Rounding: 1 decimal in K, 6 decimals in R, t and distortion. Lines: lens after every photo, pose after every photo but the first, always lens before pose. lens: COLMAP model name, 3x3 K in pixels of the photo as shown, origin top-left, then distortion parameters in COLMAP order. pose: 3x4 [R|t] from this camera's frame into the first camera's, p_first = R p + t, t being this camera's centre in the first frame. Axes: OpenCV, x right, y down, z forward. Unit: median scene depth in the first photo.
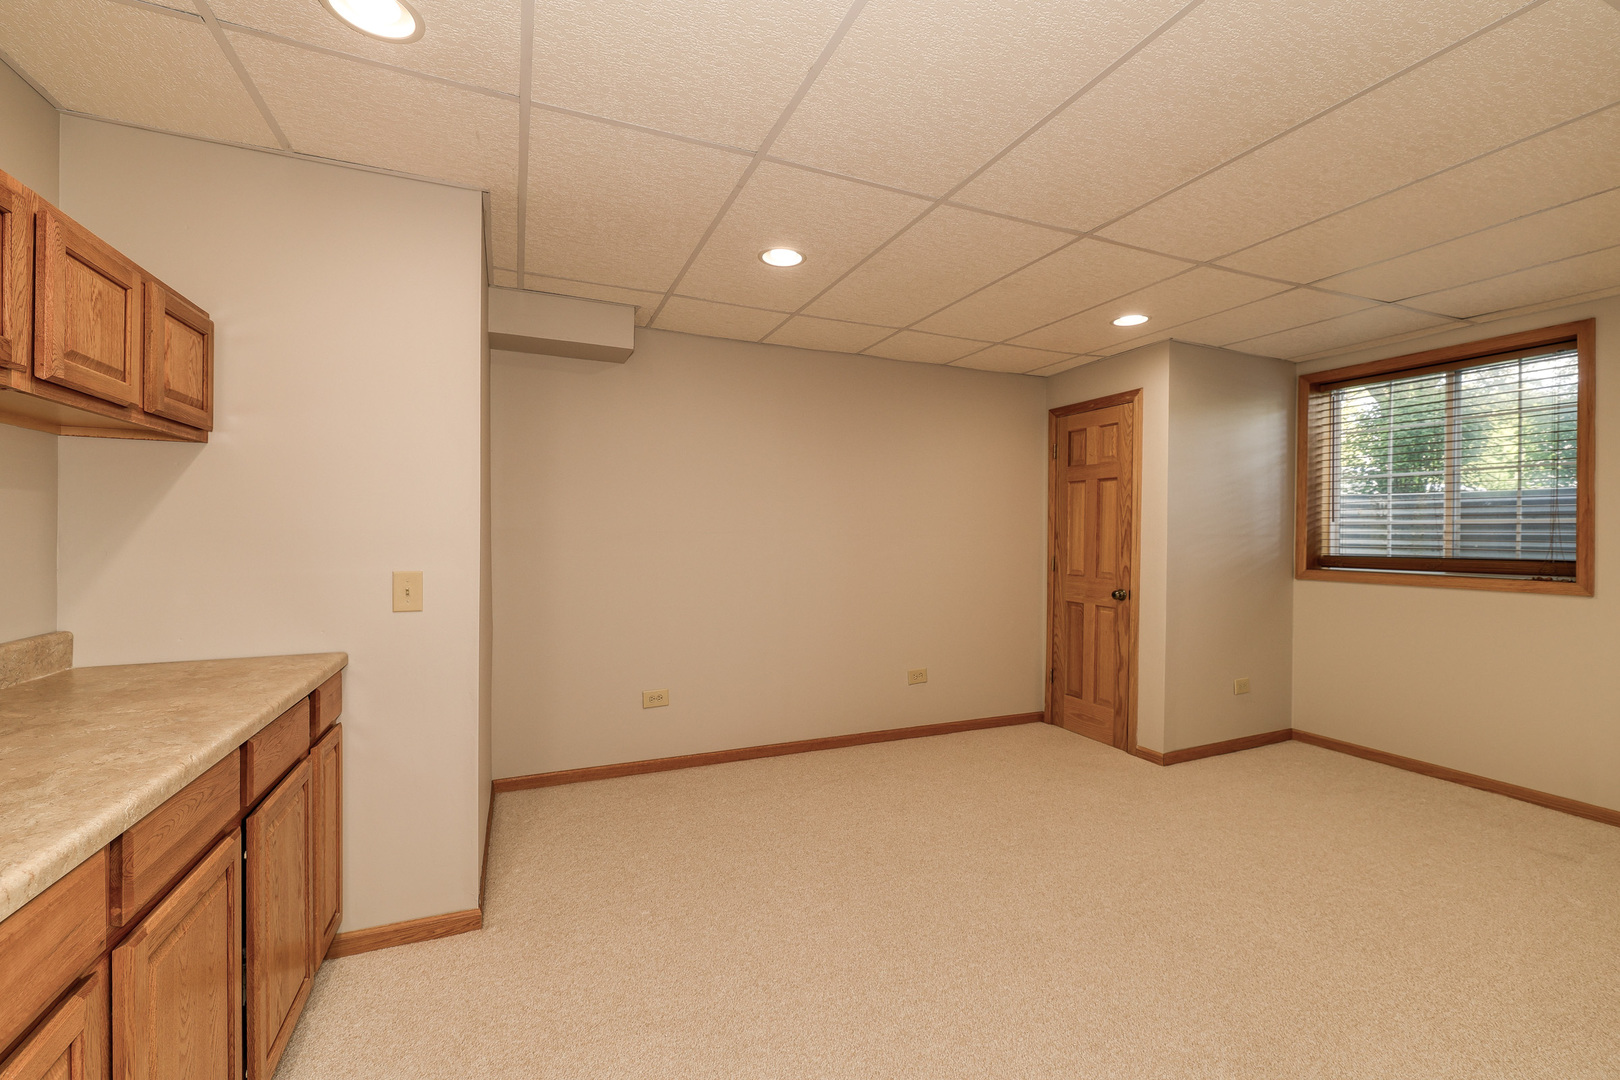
lens RADIAL K [[681.9, 0, 813.2], [0, 681.9, 535.4], [0, 0, 1]] dist [0.017435, -0.000624]
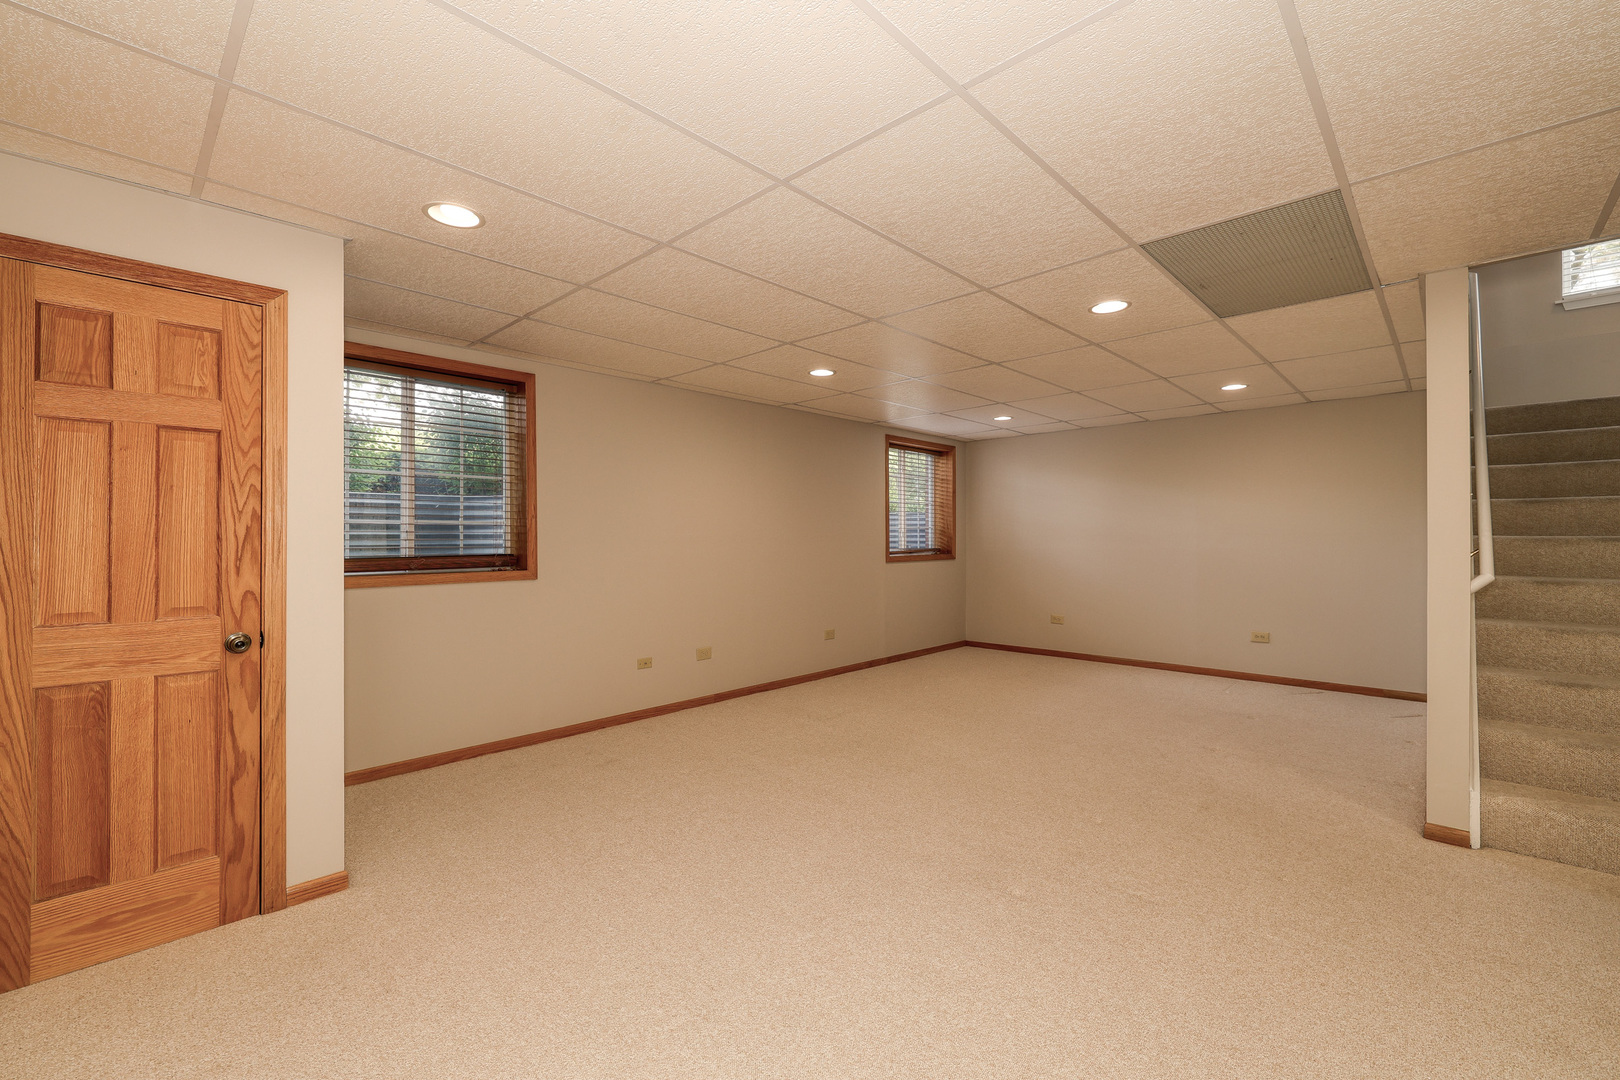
lens RADIAL K [[681.9, 0, 806.6], [0, 681.9, 535.4], [0, 0, 1]] dist [0.017435, -0.000624]
pose [[-0.373302, -0.003717, 0.927702, -0.249992], [0.001473, 0.999988, 0.004600, -0.003091], [-0.927709, 0.003084, -0.373292, 0.792214]]
